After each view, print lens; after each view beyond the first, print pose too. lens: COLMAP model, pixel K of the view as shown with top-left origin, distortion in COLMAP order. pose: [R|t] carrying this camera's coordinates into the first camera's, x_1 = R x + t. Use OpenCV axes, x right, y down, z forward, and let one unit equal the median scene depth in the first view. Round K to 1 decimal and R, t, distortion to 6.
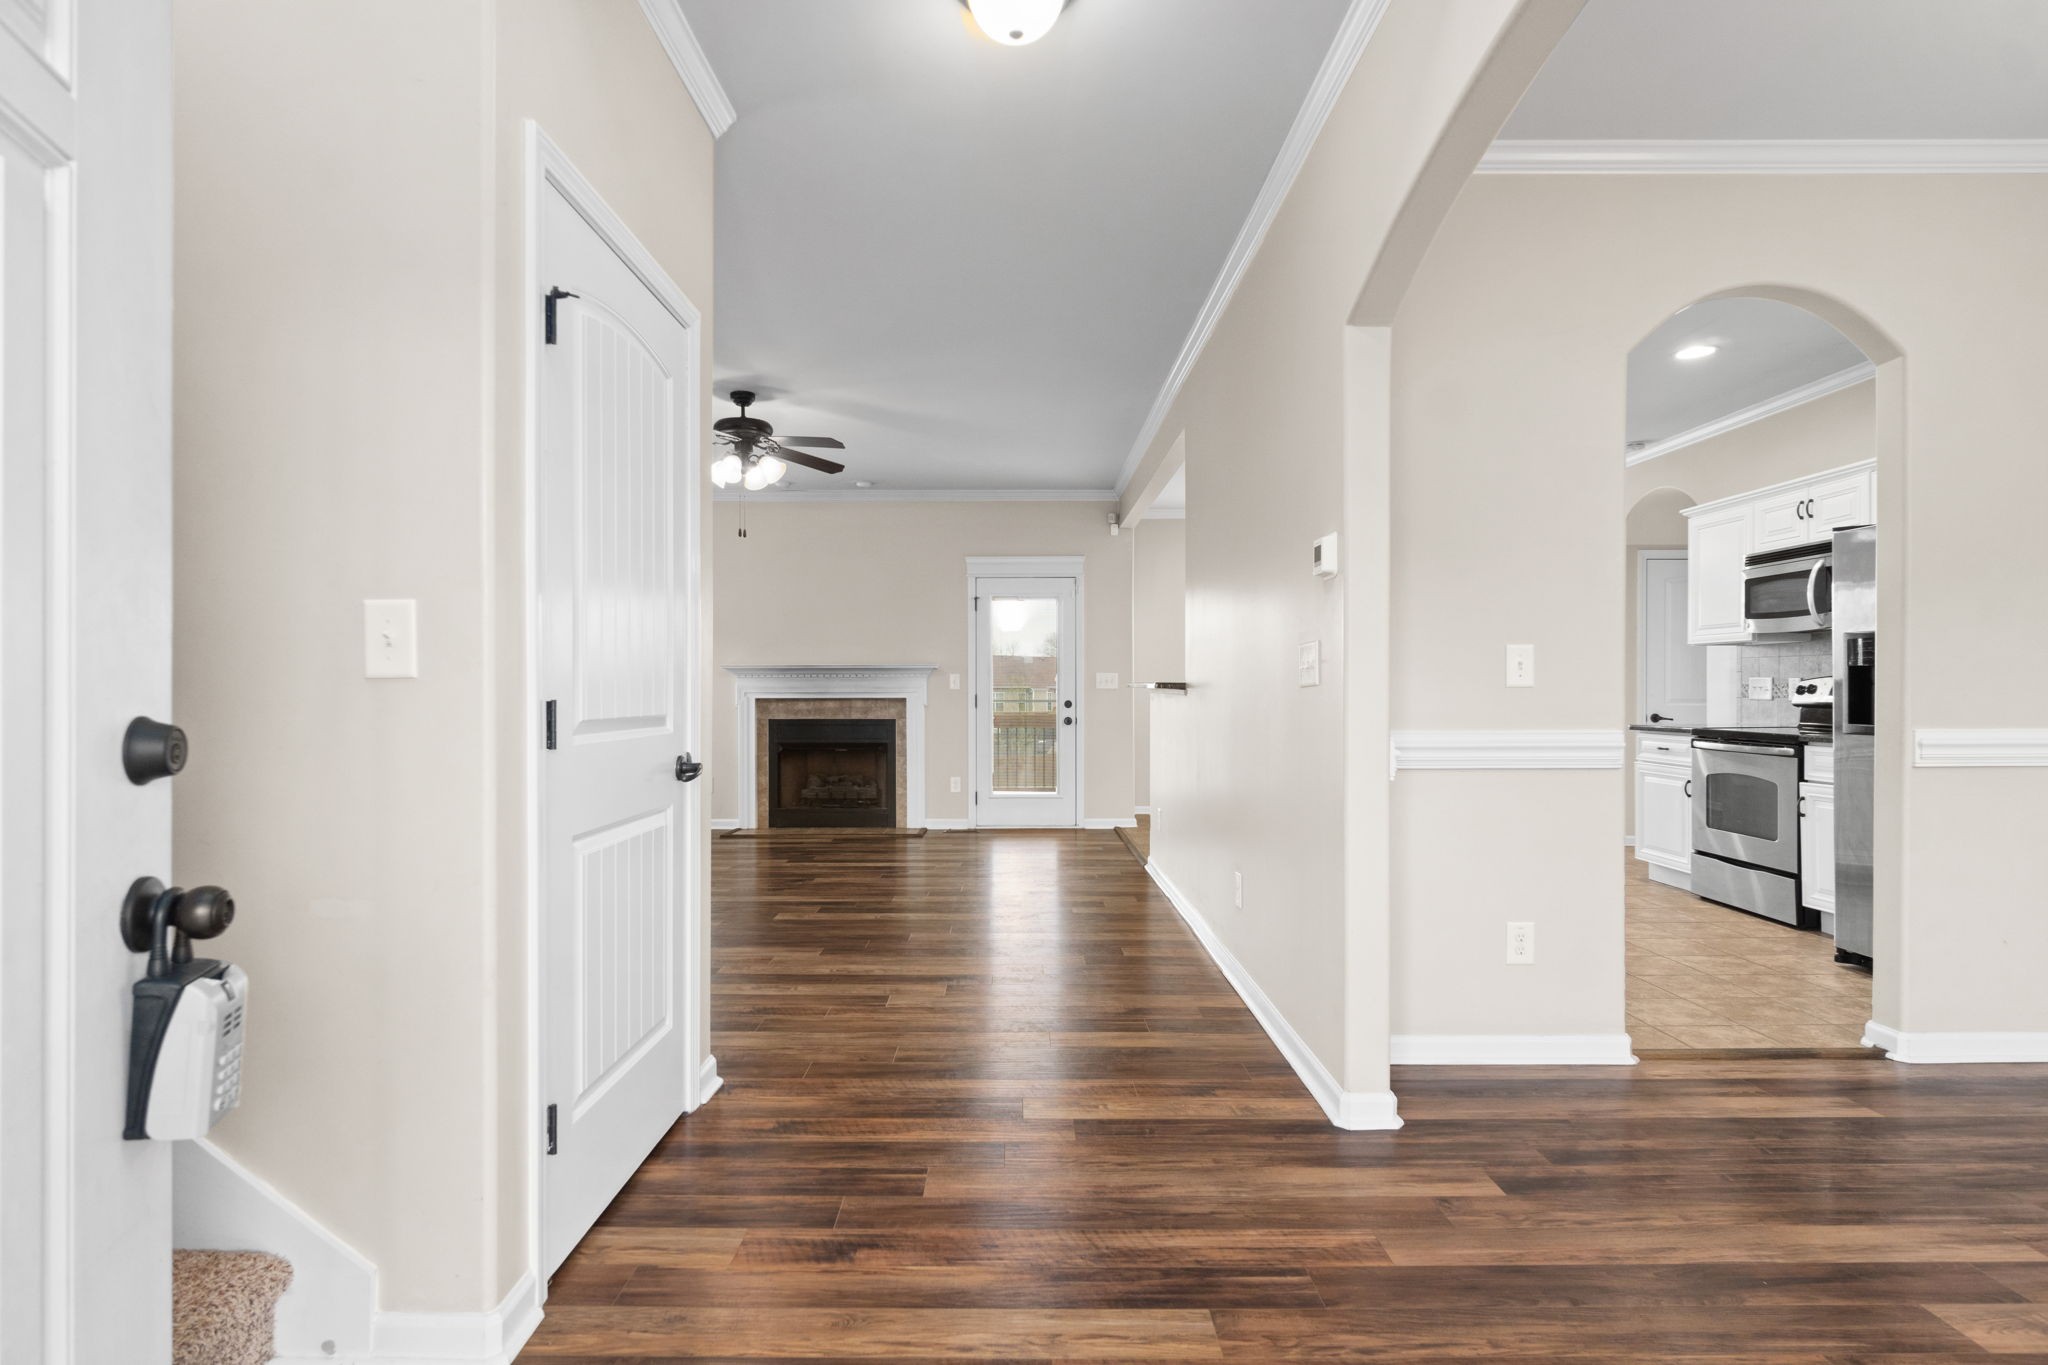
lens RADIAL K [[1081.3, 0, 1022.8], [0, 1081.3, 698.8], [0, 0, 1]] dist [-0.009198, 0.006316]
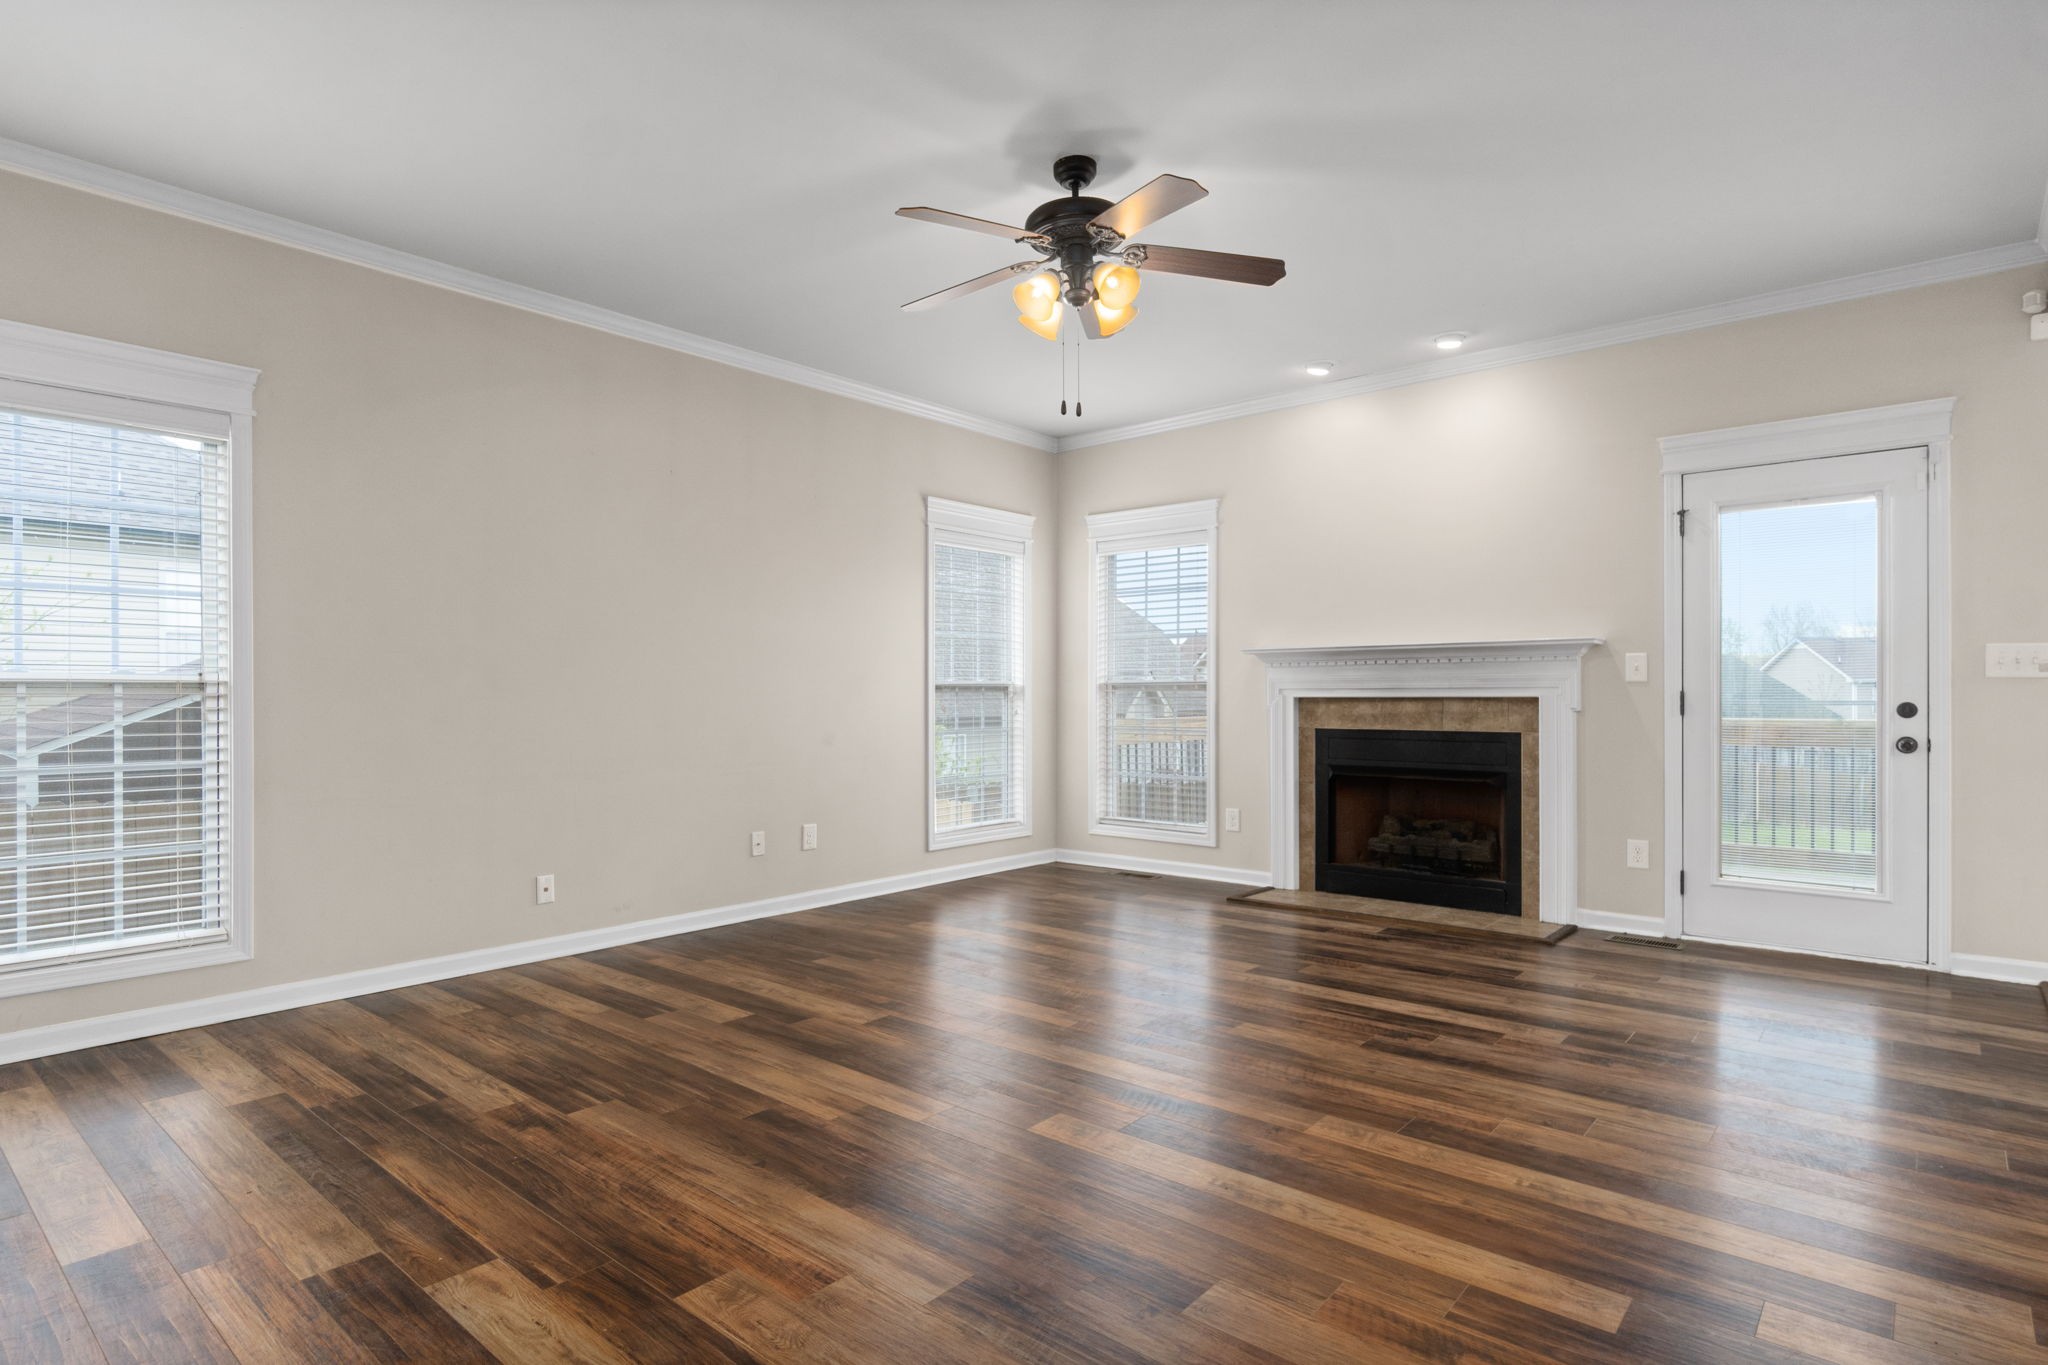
lens RADIAL K [[1081.3, 0, 975.3], [0, 1081.3, 700.6], [0, 0, 1]] dist [-0.009198, 0.006316]
pose [[0.738472, 0.003405, -0.674276, 0.059912], [-0.001675, 0.999993, 0.003216, -0.000192], [0.674282, -0.001245, 0.738473, 0.367276]]
